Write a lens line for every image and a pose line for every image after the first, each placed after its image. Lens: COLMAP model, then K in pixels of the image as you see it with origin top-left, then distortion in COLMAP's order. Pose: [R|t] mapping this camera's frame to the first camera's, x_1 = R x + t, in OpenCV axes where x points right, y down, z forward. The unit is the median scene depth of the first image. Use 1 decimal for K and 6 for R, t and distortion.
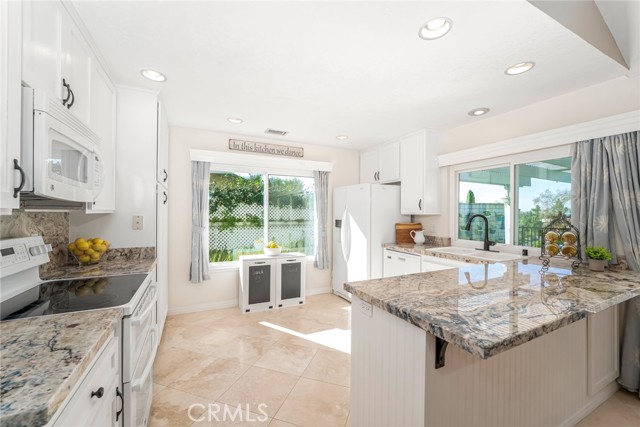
lens RADIAL K [[259.7, 0, 319.7], [0, 259.7, 213.9], [0, 0, 1]] dist [-0.011930, 0.001427]
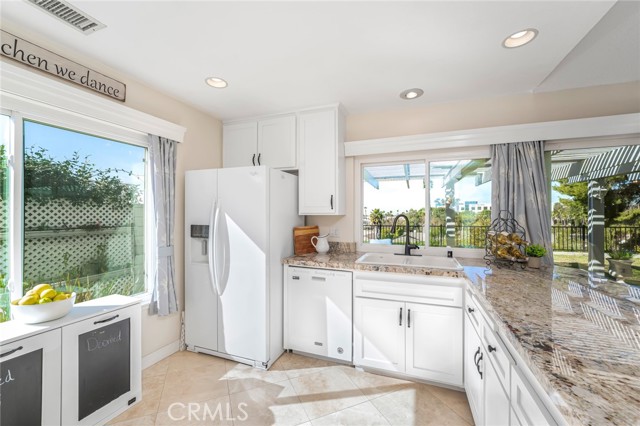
lens RADIAL K [[258.1, 0, 318.2], [0, 258.1, 214.6], [0, 0, 1]] dist [-0.010615, 0.000607]
pose [[0.738752, -0.005356, 0.673956, -0.136515], [0.005305, 0.999984, 0.002132, -0.000856], [-0.673956, 0.002000, 0.738769, 0.429533]]
